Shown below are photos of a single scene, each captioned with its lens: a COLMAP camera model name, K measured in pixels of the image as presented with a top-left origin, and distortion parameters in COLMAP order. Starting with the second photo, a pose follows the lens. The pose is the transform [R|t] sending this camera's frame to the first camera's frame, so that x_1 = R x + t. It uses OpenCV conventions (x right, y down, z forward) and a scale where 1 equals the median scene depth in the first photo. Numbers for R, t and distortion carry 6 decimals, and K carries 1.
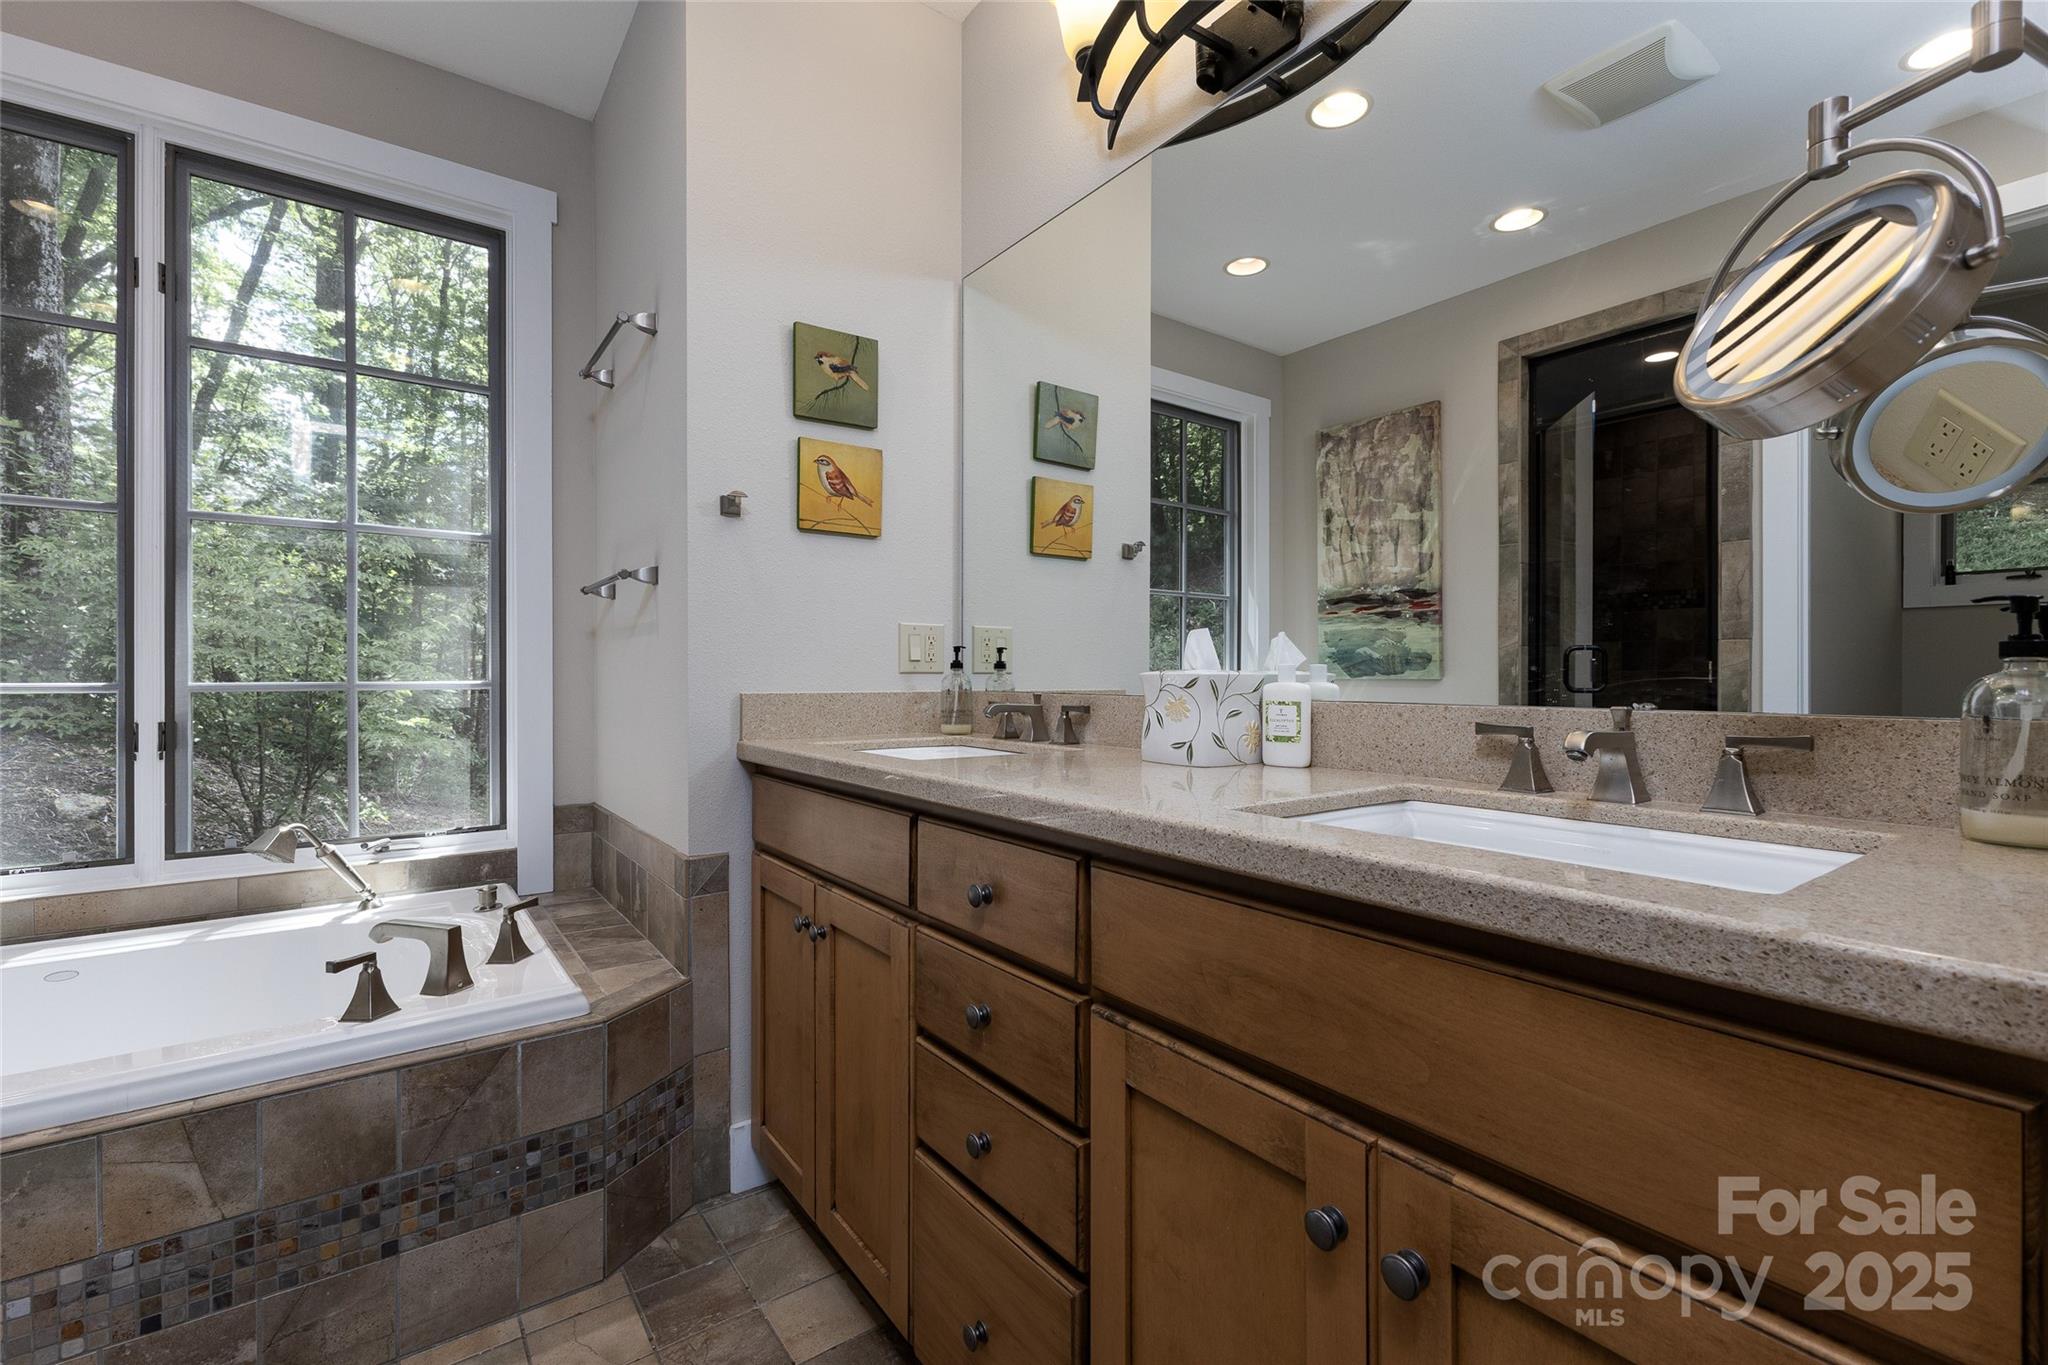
lens RADIAL K [[881.6, 0, 1021.8], [0, 881.6, 676.7], [0, 0, 1]] dist [0.005554, -0.001006]
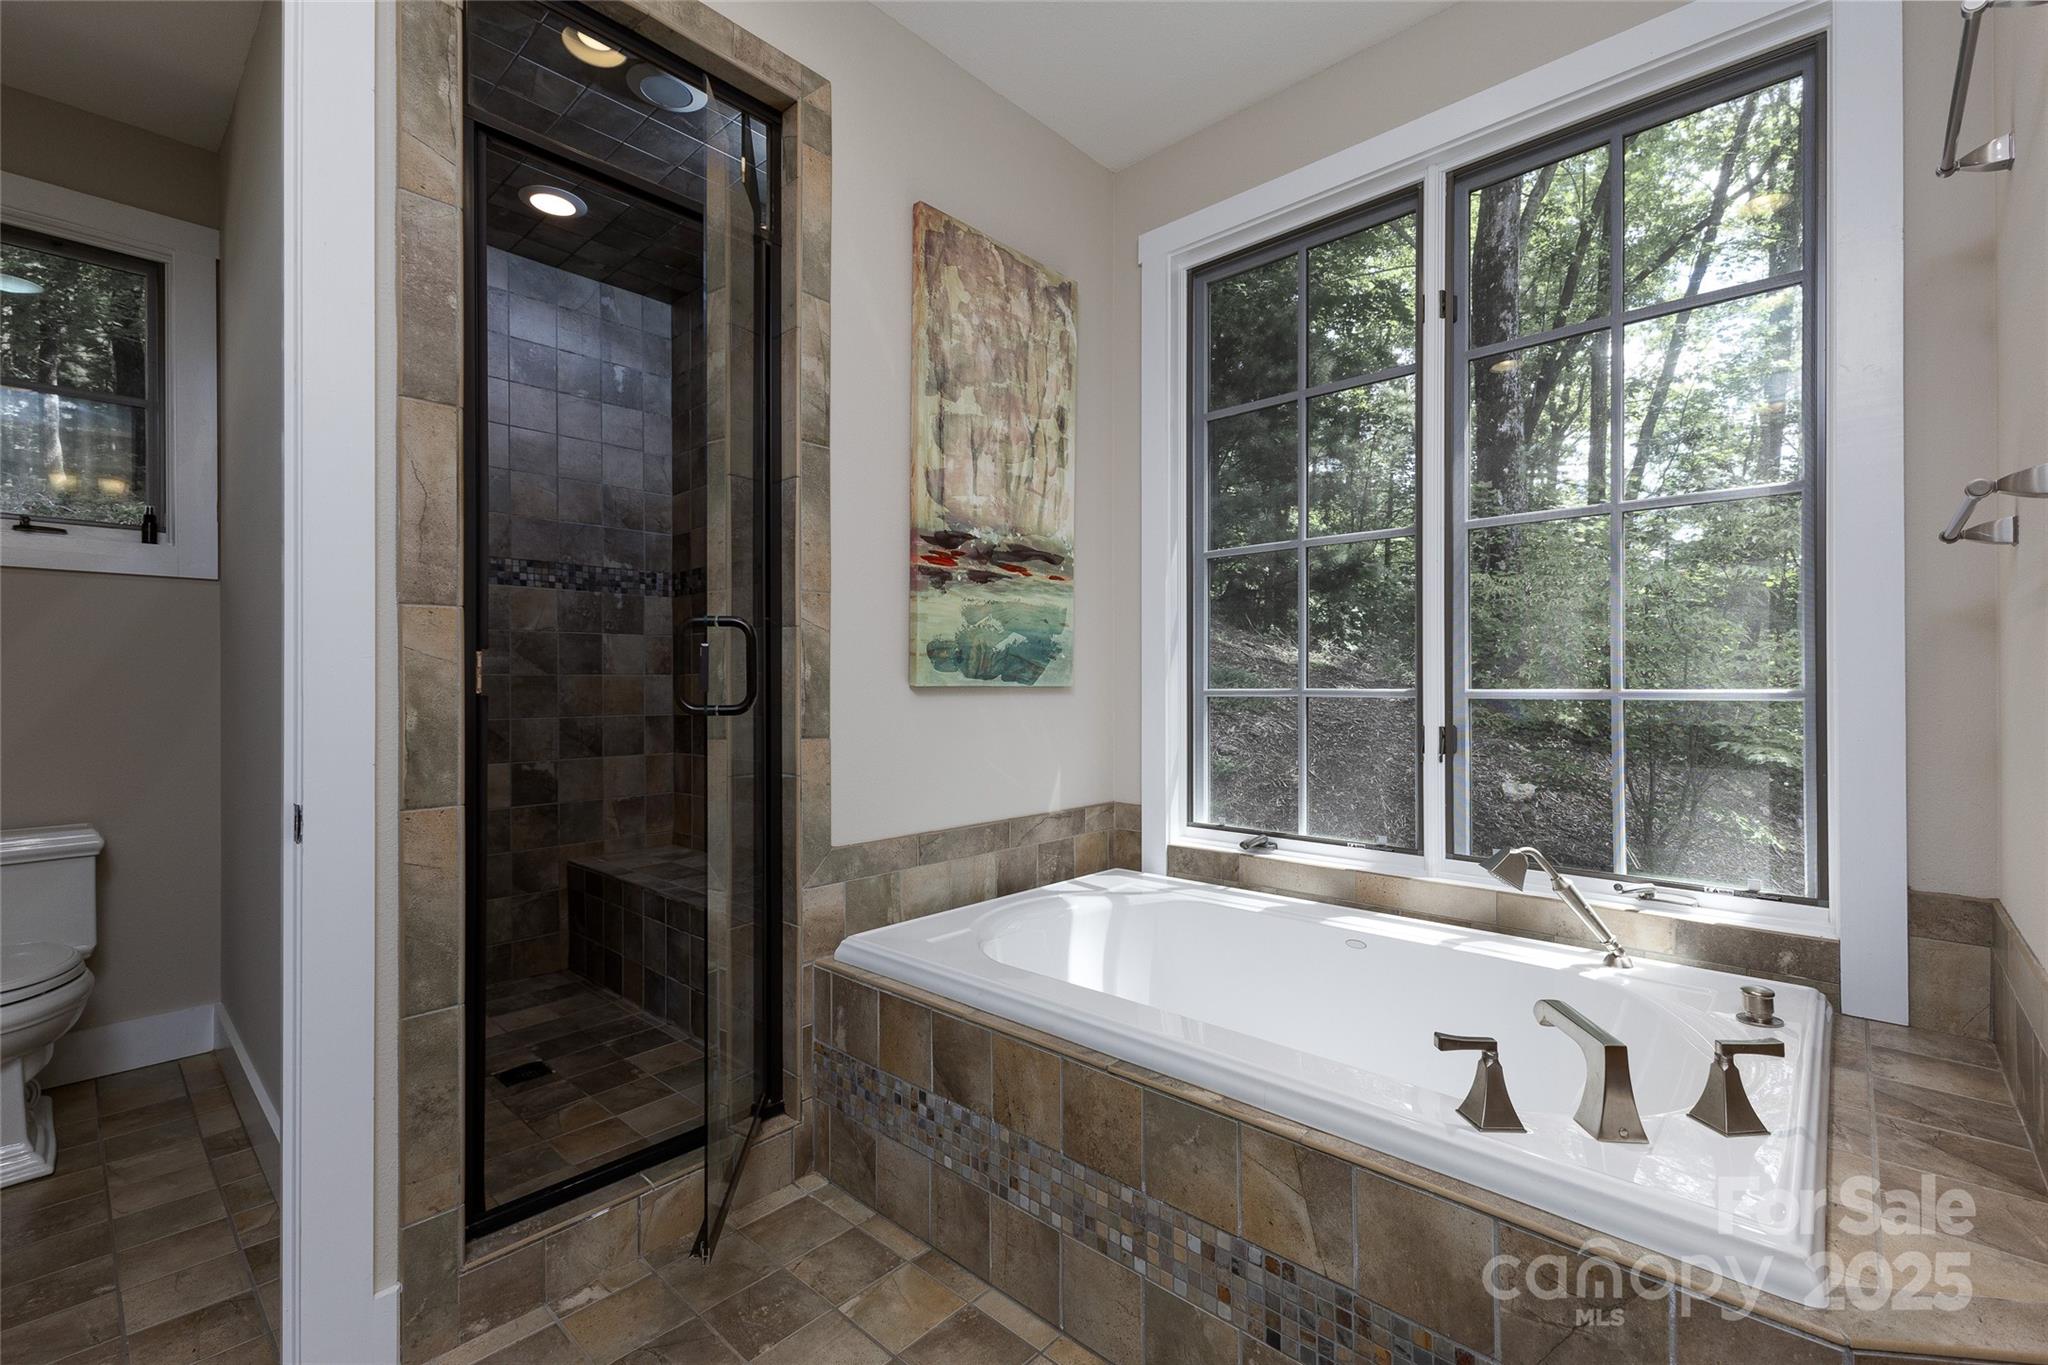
lens RADIAL K [[881.6, 0, 1019.8], [0, 881.6, 679.9], [0, 0, 1]] dist [0.005554, -0.001006]
pose [[0.188353, -0.003924, -0.982093, -0.037438], [0.000090, 0.999992, -0.003978, 0.000353], [0.982101, 0.000661, 0.188352, 0.309749]]
